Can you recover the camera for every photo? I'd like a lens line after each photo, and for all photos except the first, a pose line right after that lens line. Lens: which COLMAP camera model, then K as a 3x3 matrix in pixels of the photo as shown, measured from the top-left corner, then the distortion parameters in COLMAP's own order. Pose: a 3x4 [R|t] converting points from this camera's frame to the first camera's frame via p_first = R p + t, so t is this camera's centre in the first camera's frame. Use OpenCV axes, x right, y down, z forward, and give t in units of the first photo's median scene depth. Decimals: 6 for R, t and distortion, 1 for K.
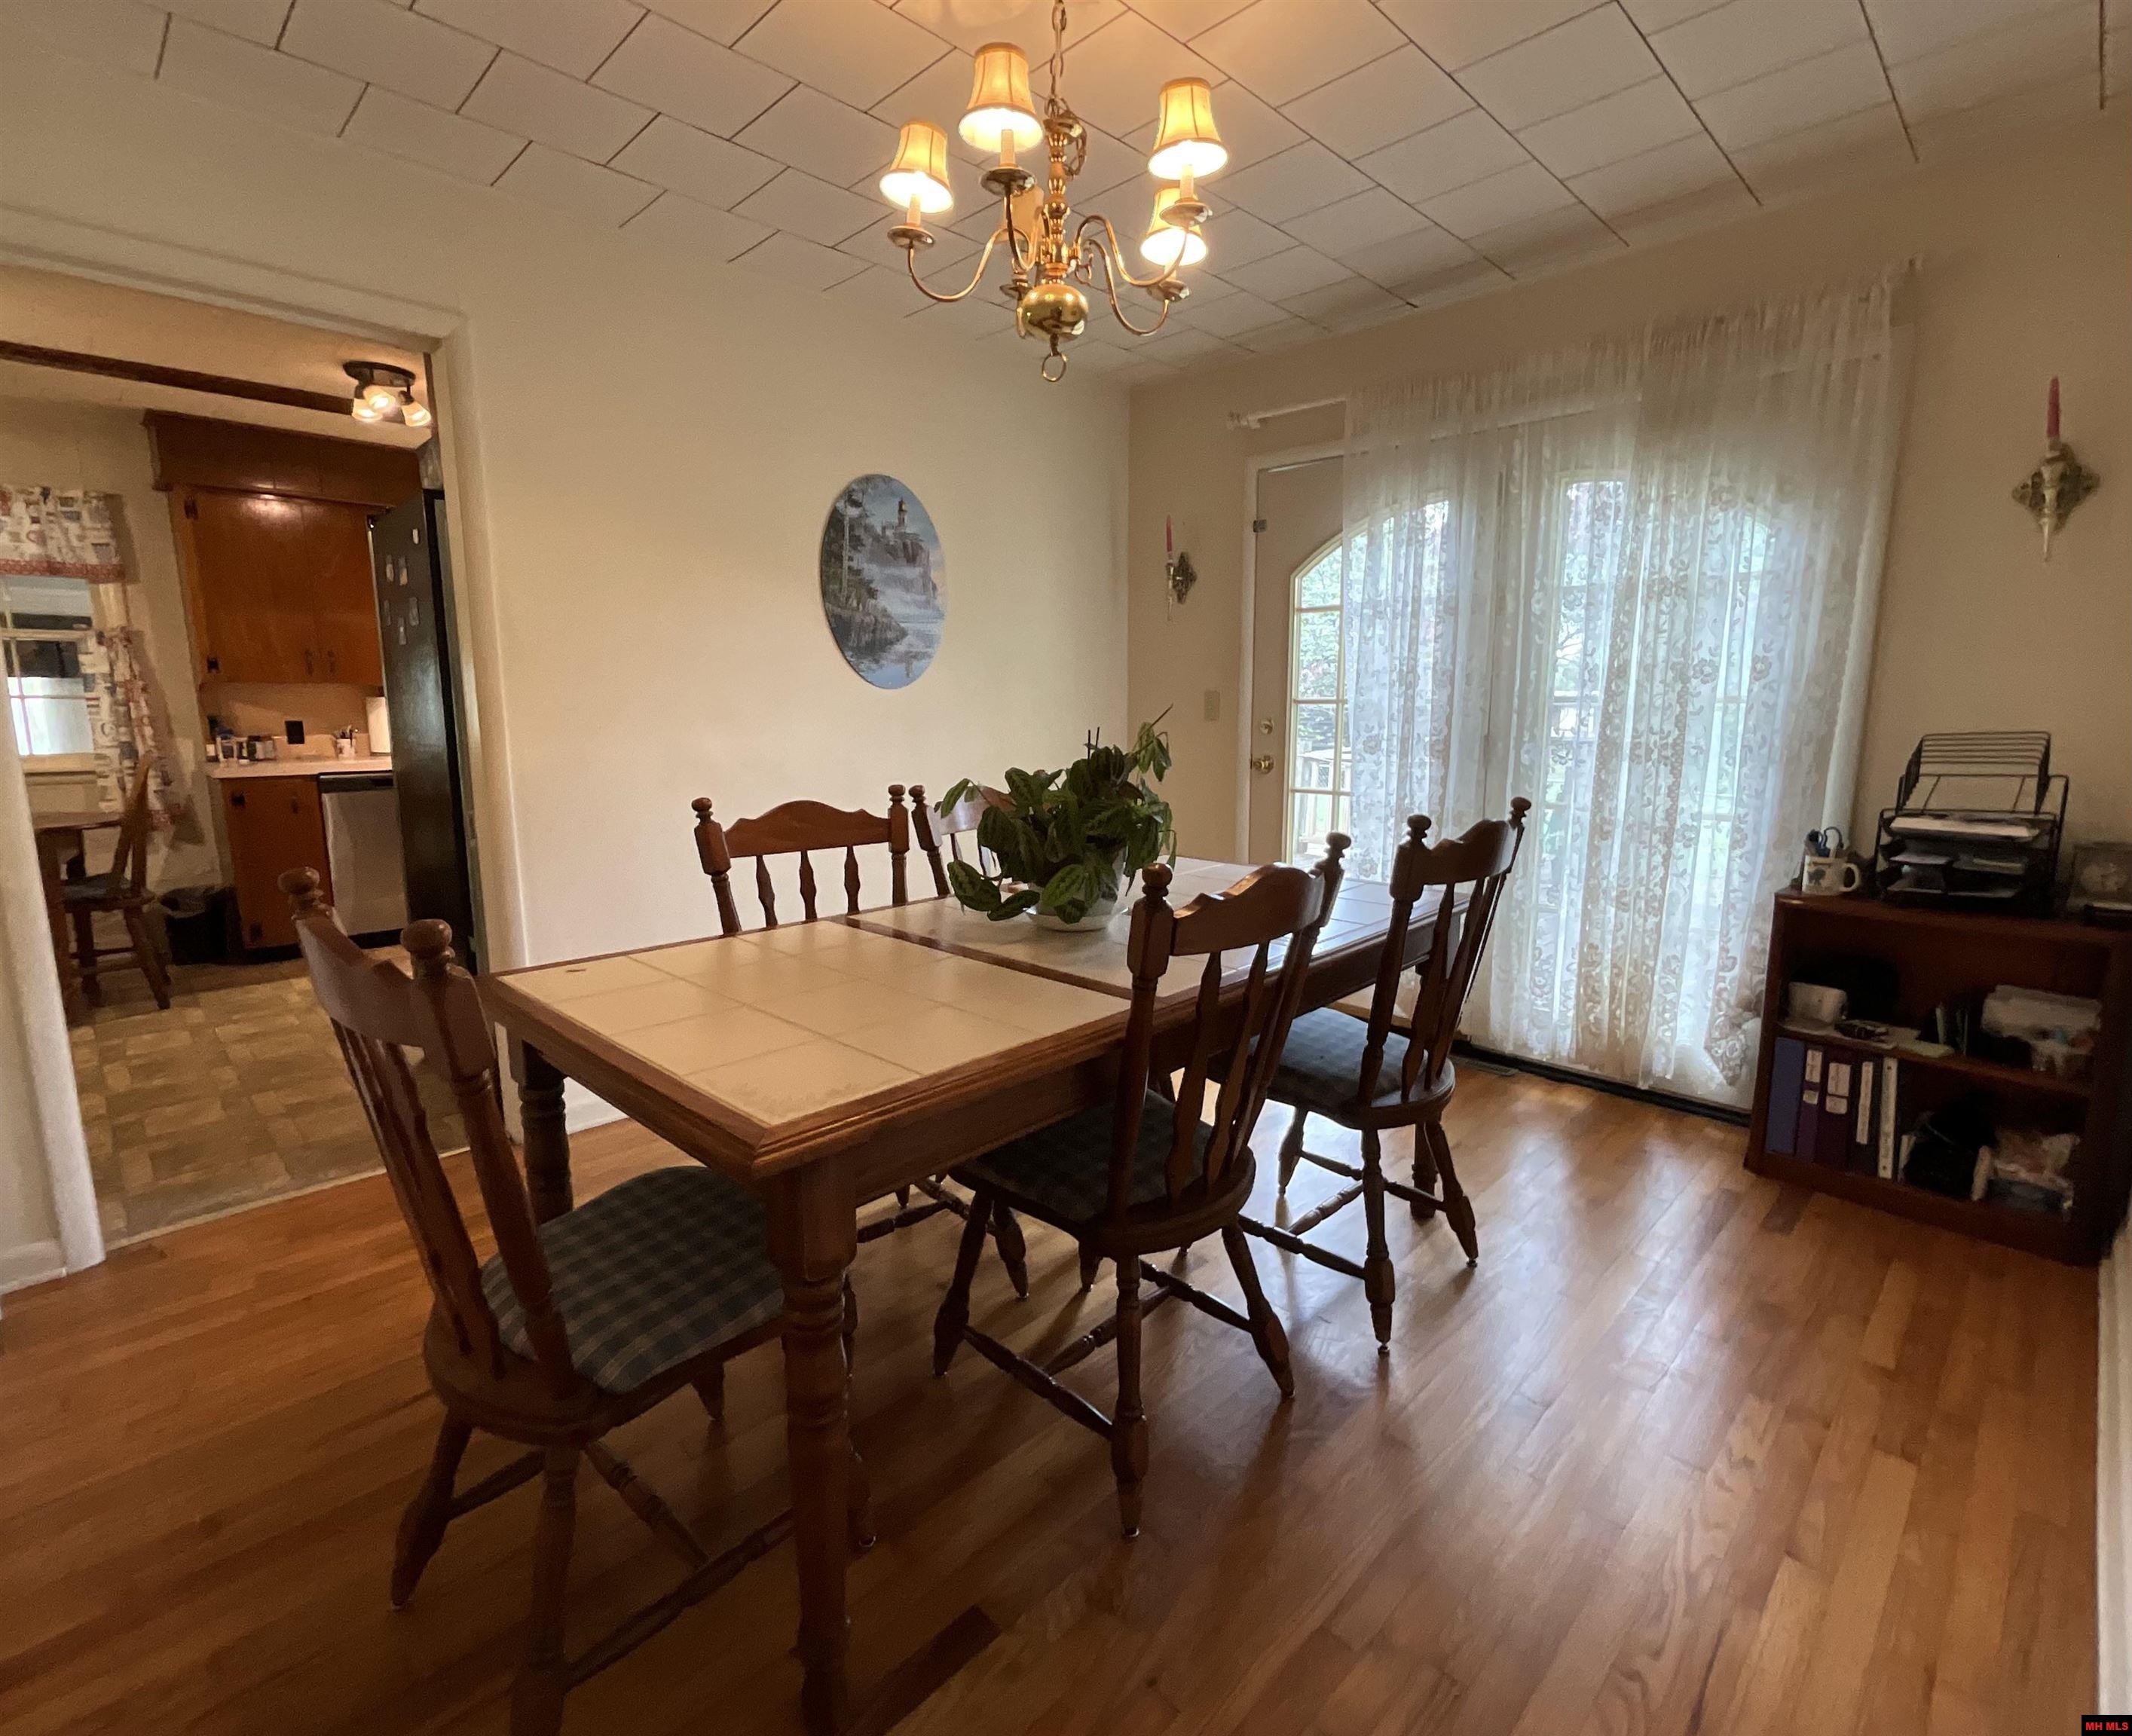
lens RADIAL K [[1022.8, 0, 1066.0], [0, 1022.8, 868.0], [0, 0, 1]] dist [-0.002442, 0.009324]
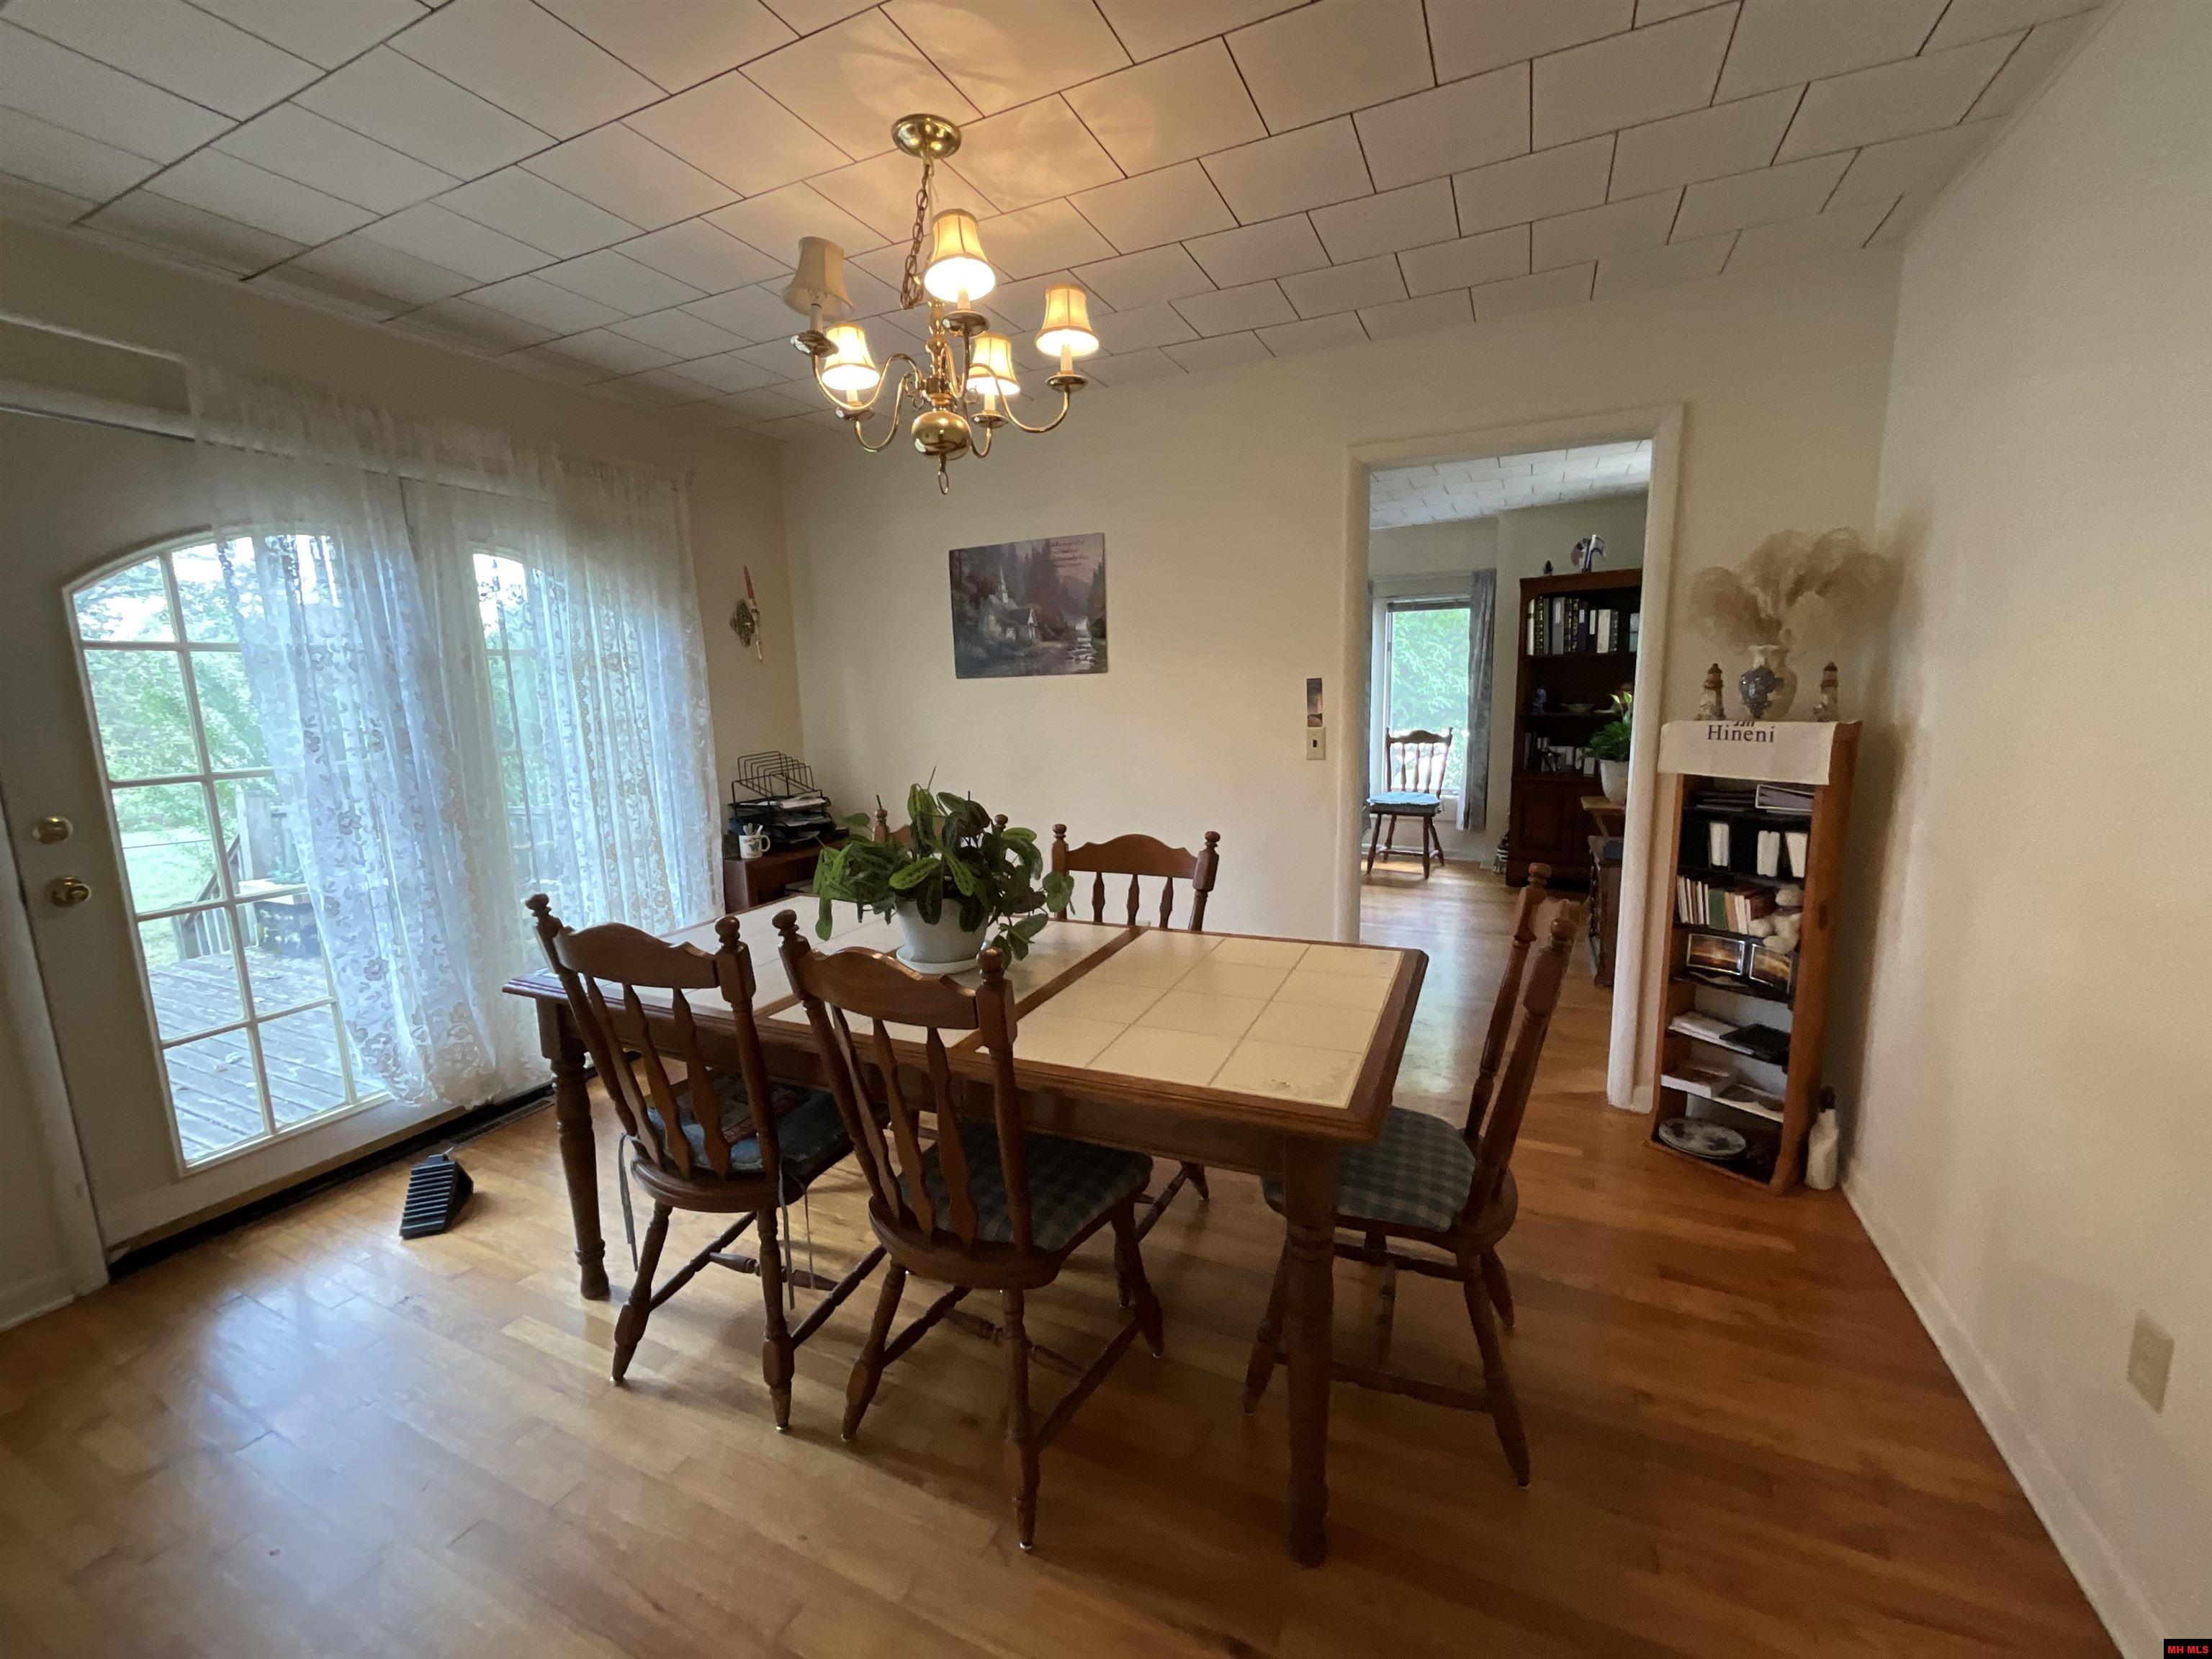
lens RADIAL K [[893.4, 0, 1106.0], [0, 893.4, 829.5], [0, 0, 1]] dist [-0.001308, 0.005741]
pose [[-0.337006, -0.141269, 0.930844, -0.714037], [0.175968, 0.961806, 0.209676, -0.200460], [-0.924912, 0.234461, -0.299275, 0.826971]]
